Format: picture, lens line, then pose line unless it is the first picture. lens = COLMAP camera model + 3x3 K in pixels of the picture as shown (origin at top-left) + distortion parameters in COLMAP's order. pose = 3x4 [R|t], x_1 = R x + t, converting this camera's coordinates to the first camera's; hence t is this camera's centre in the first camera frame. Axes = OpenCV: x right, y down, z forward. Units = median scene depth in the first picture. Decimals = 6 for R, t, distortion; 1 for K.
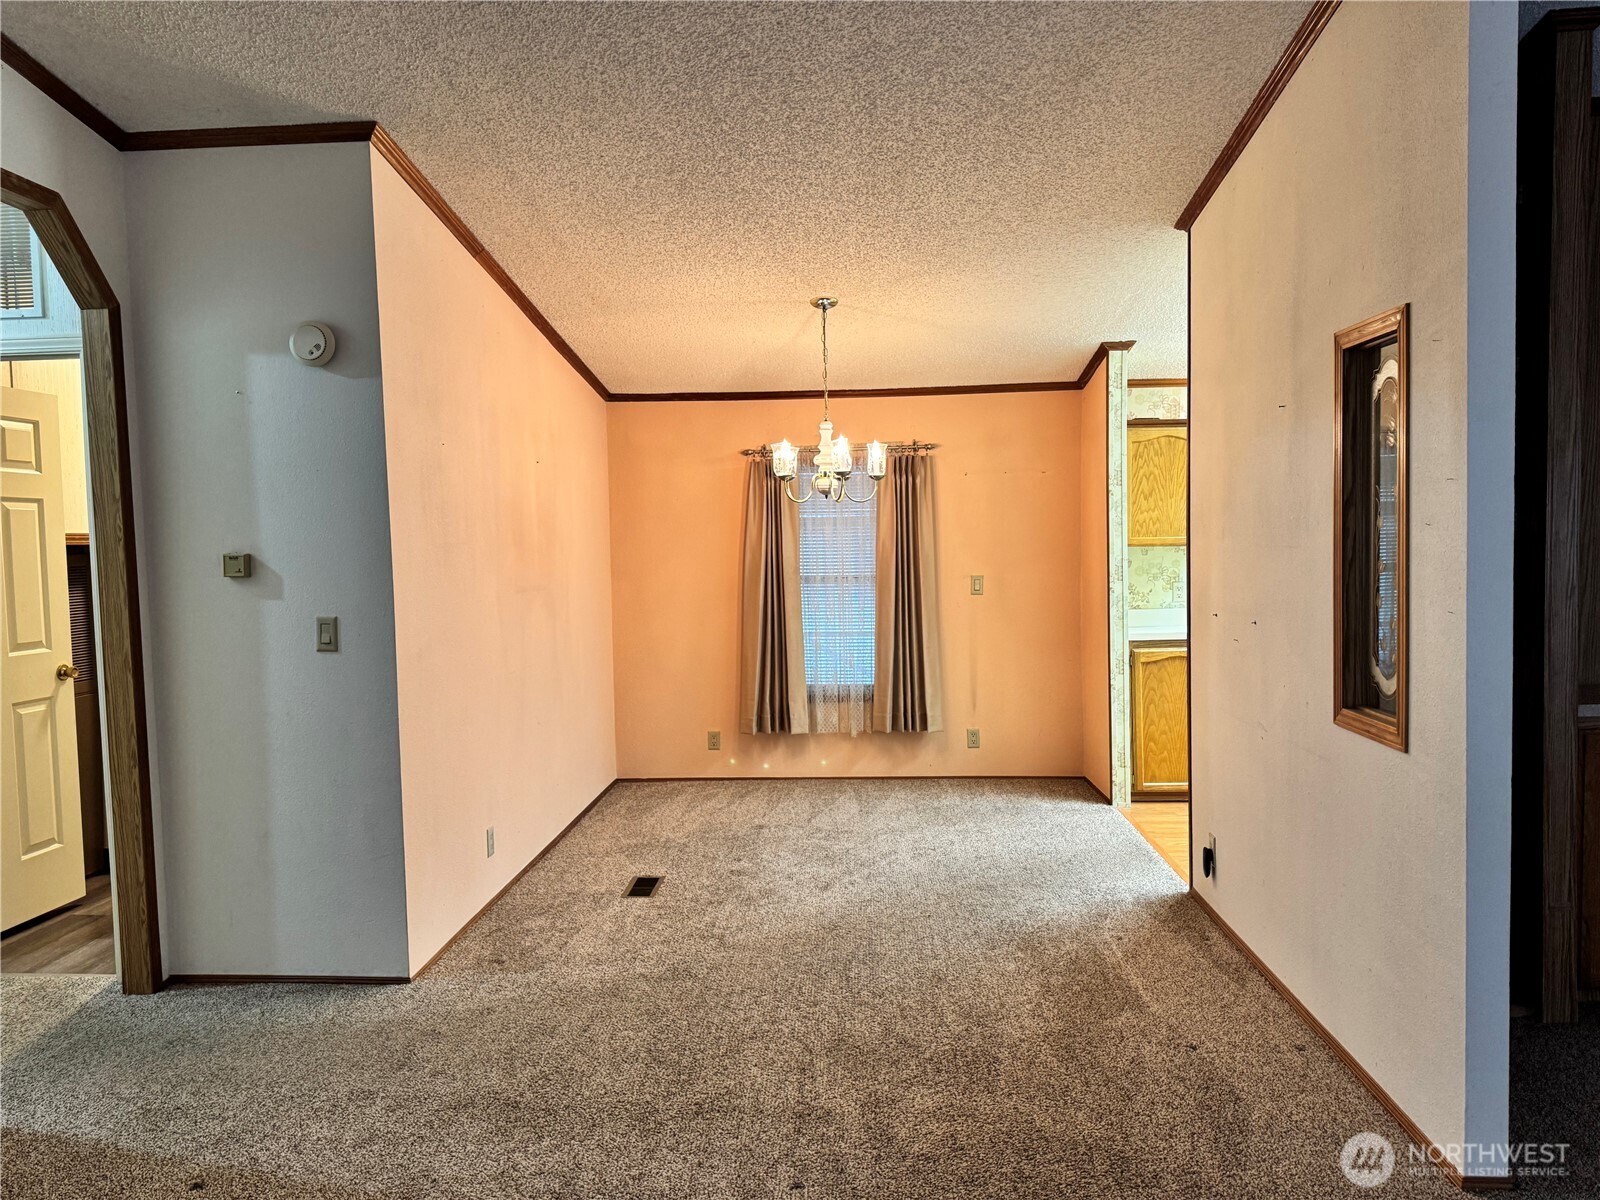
lens RADIAL K [[1117.6, 0, 796.2], [0, 1117.6, 605.8], [0, 0, 1]] dist [0.080891, -0.100593]
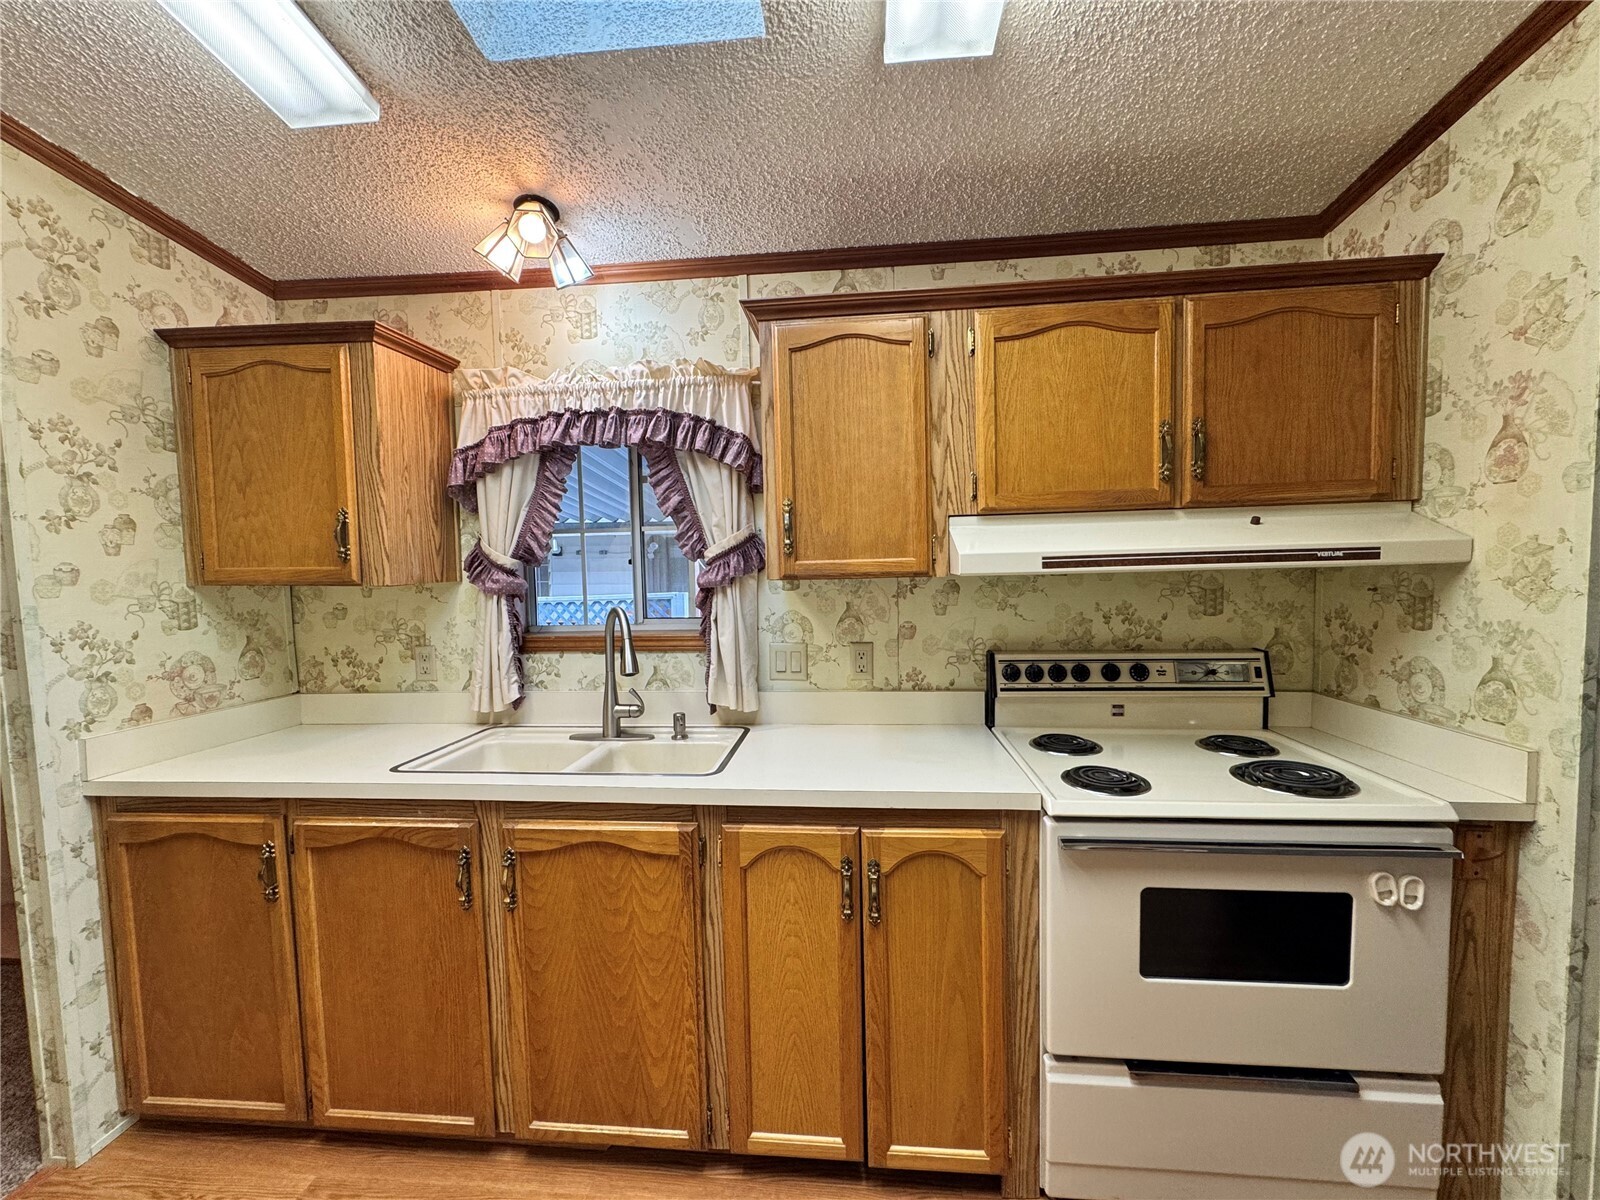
lens RADIAL K [[636.4, 0, 807.0], [0, 636.4, 597.5], [0, 0, 1]] dist [0.000077, 0.001805]
pose [[0.998386, 0.008354, -0.056183, 0.576785], [-0.007873, 0.999931, 0.008775, -0.052209], [0.056252, -0.008318, 0.998382, 0.731763]]
